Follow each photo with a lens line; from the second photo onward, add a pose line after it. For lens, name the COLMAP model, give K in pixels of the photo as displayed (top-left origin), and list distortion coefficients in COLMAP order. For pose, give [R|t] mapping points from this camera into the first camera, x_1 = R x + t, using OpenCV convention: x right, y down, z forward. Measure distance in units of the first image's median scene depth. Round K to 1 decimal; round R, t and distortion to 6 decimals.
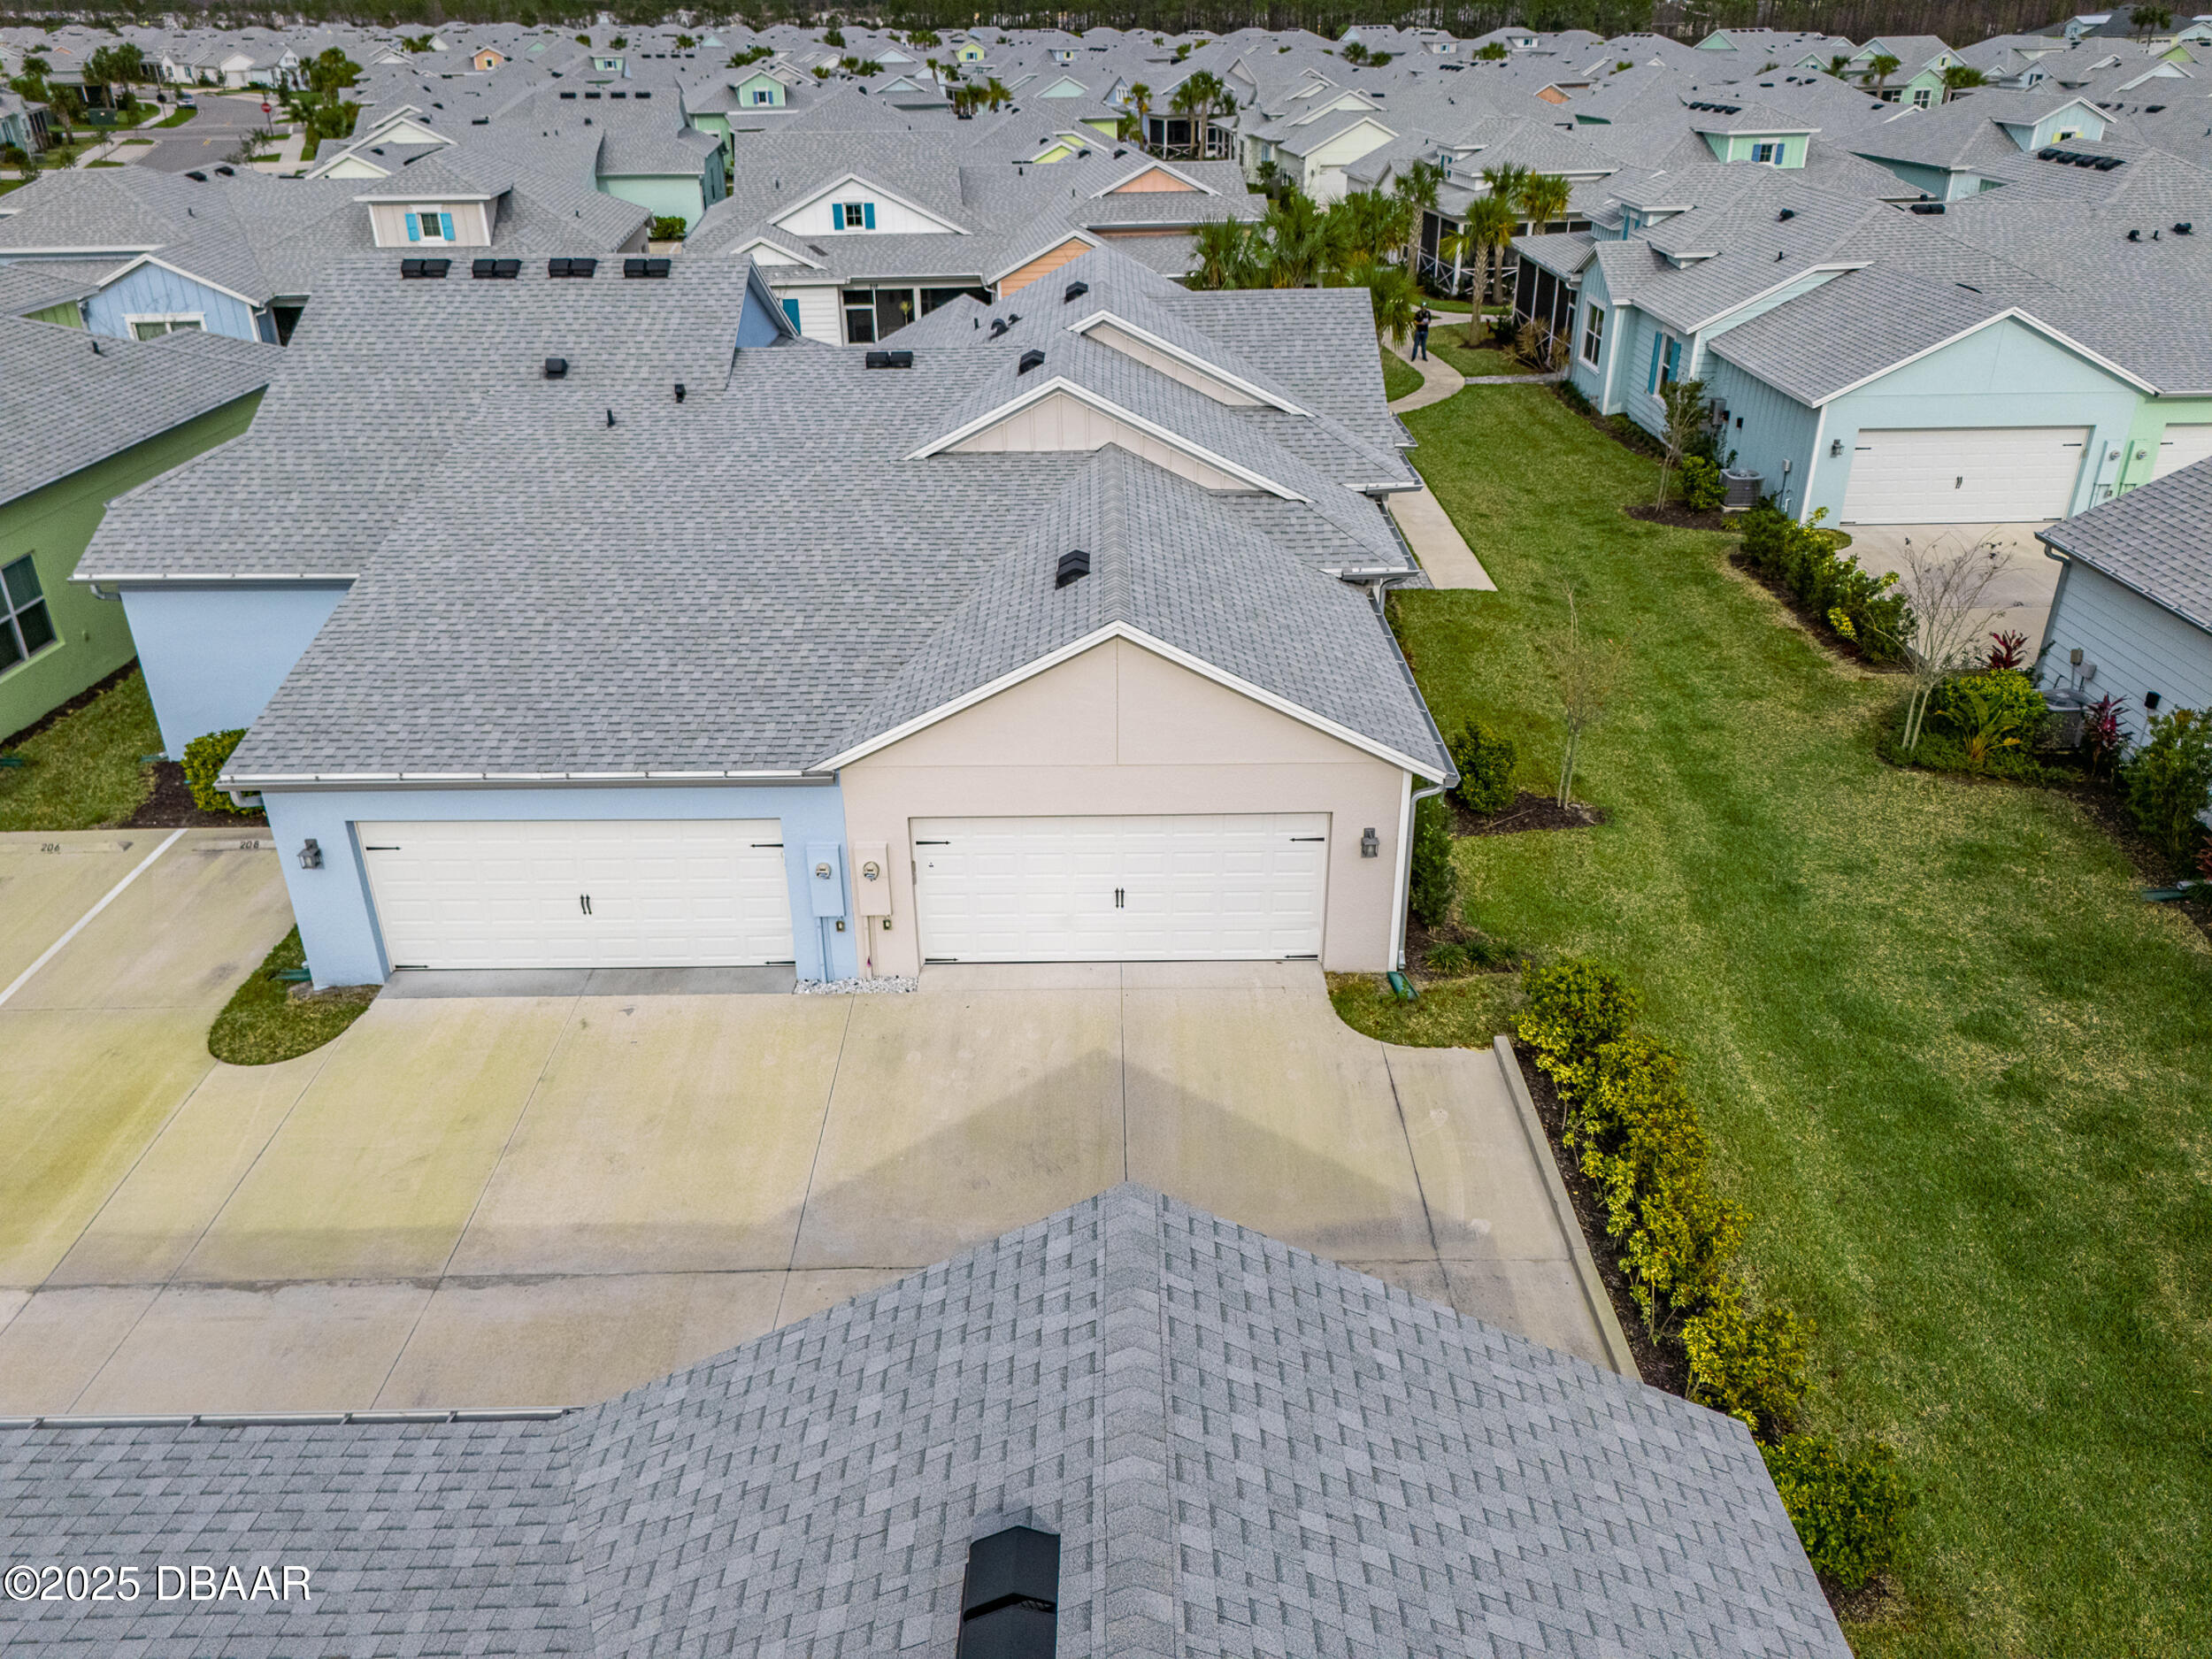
lens RADIAL K [[1603.5, 0, 1108.9], [0, 1603.5, 819.9], [0, 0, 1]] dist [0.023835, -0.008762]
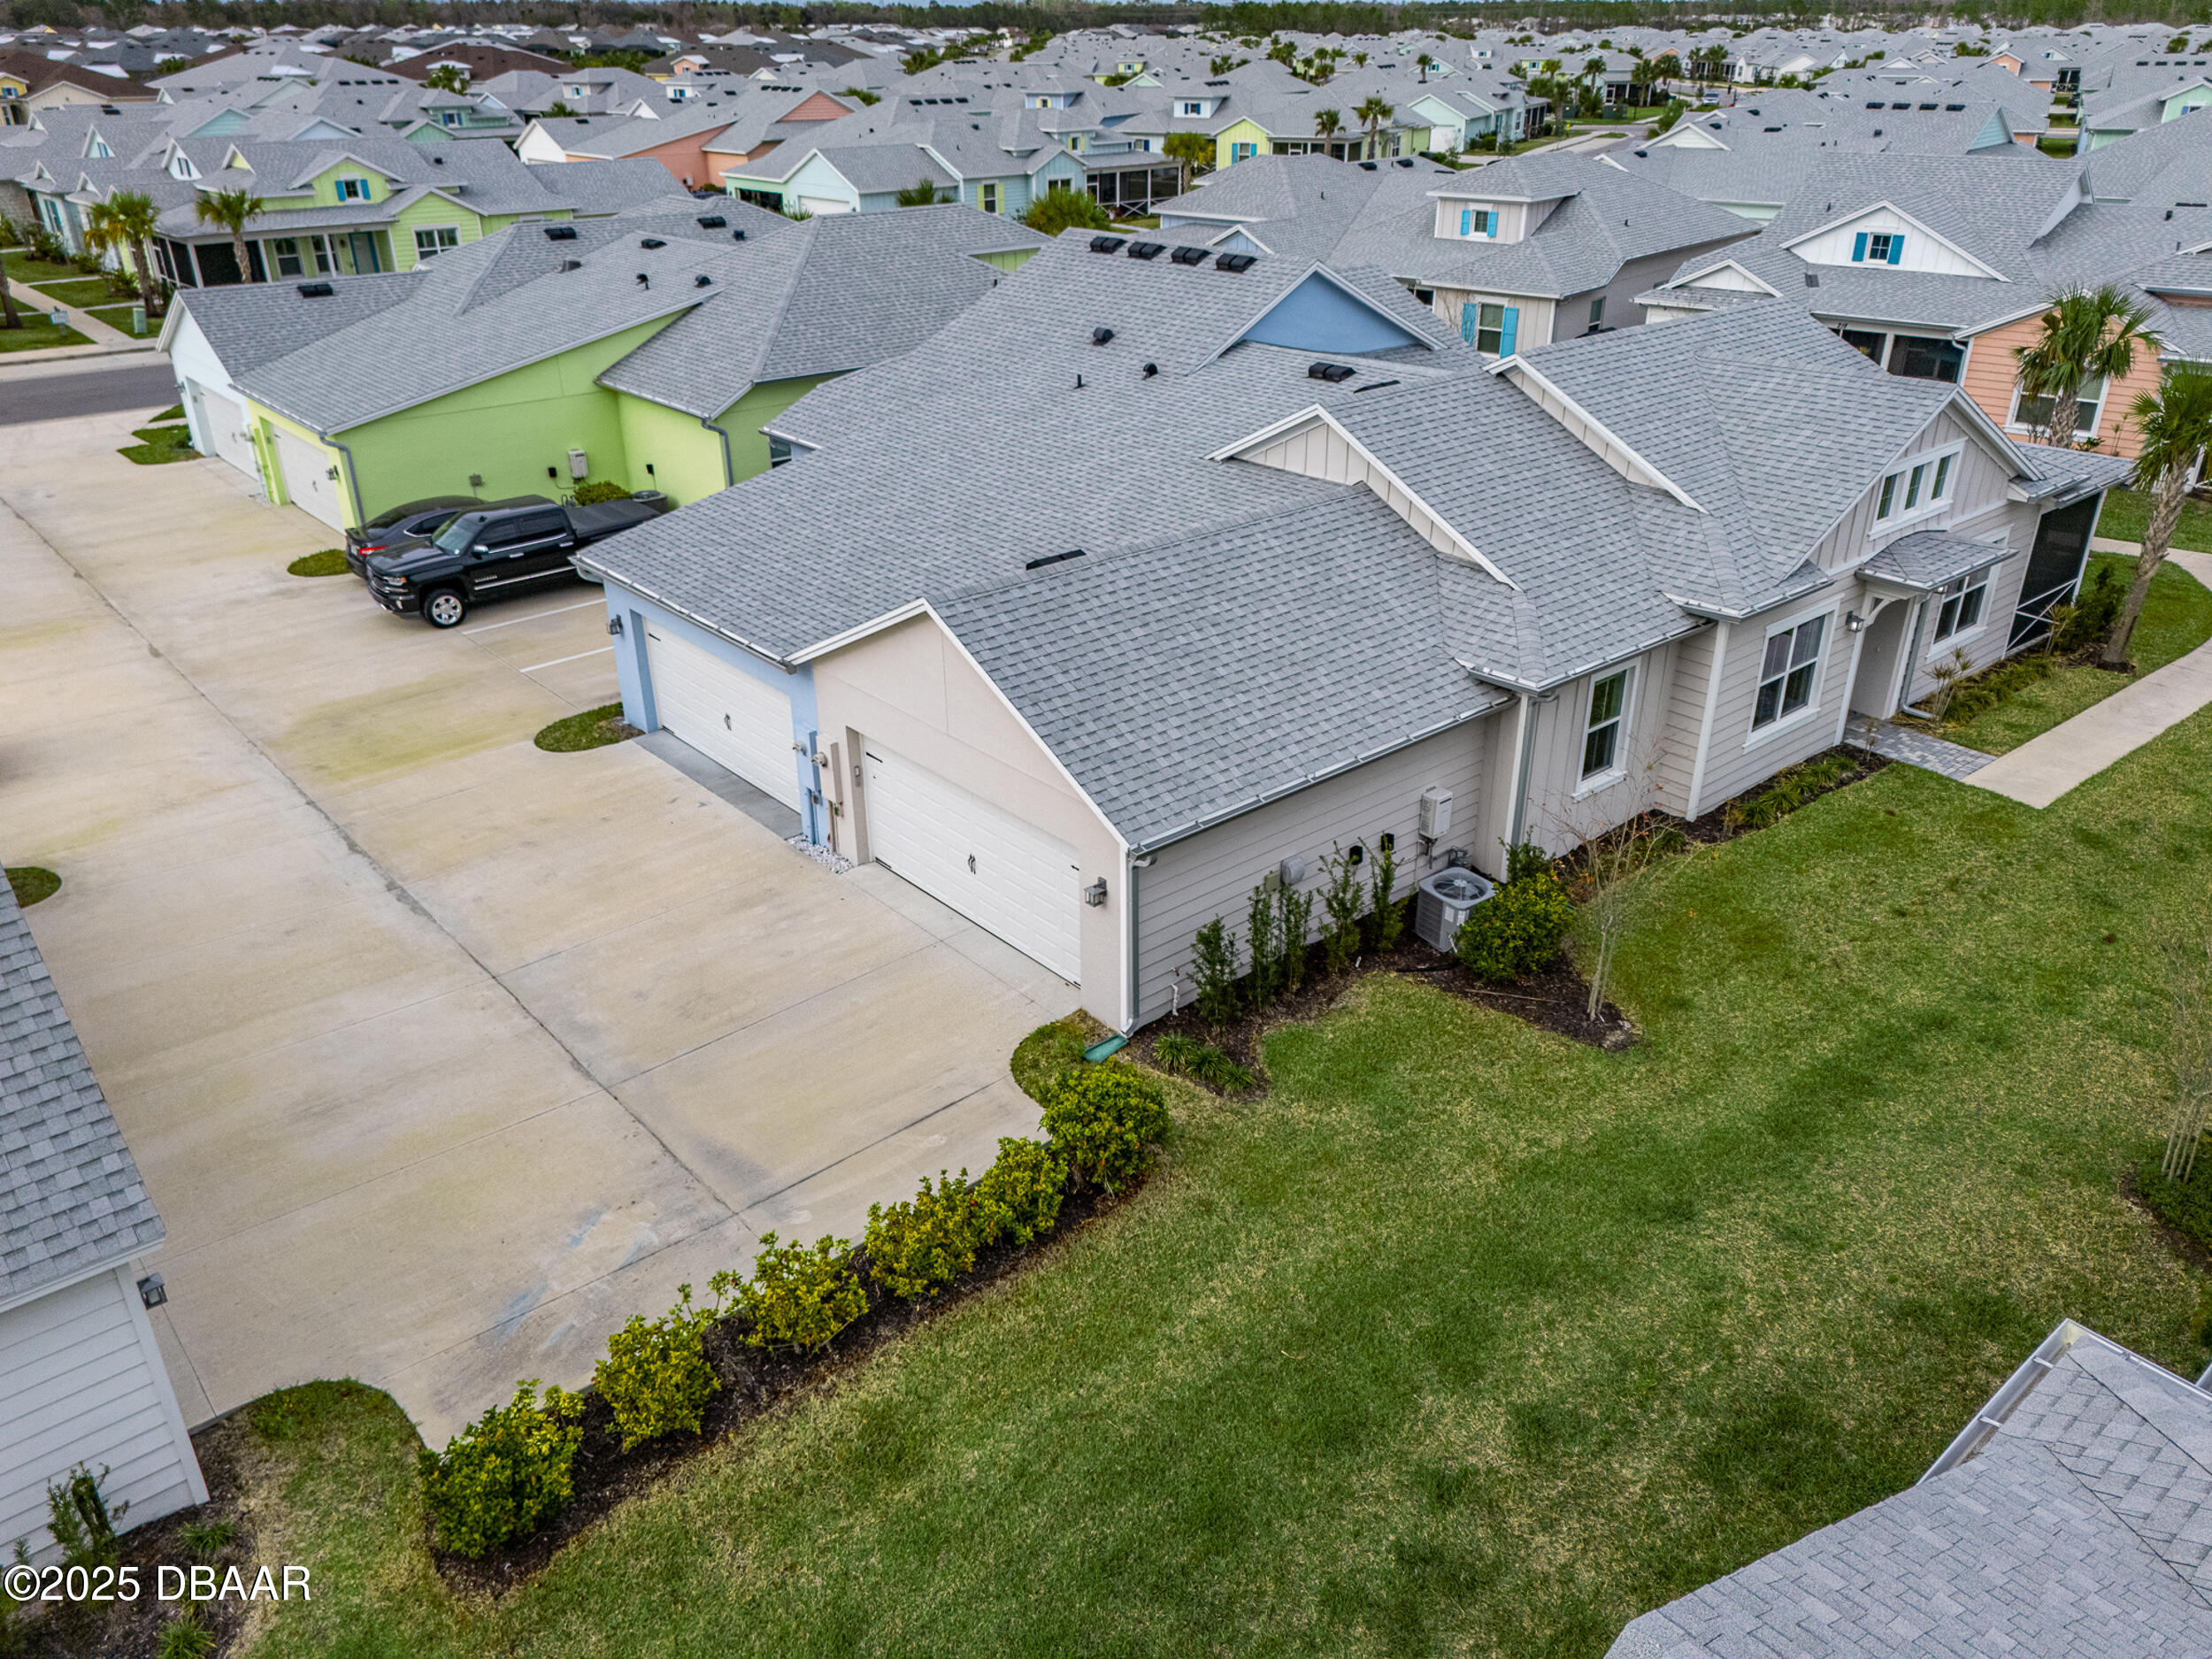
lens RADIAL K [[1603.5, 0, 1101.2], [0, 1603.5, 840.4], [0, 0, 1]] dist [0.023835, -0.008762]
pose [[0.645499, 0.345075, -0.681362, 0.296728], [-0.339187, 0.928832, 0.149071, -0.058268], [0.684312, 0.134884, 0.716605, 0.108122]]
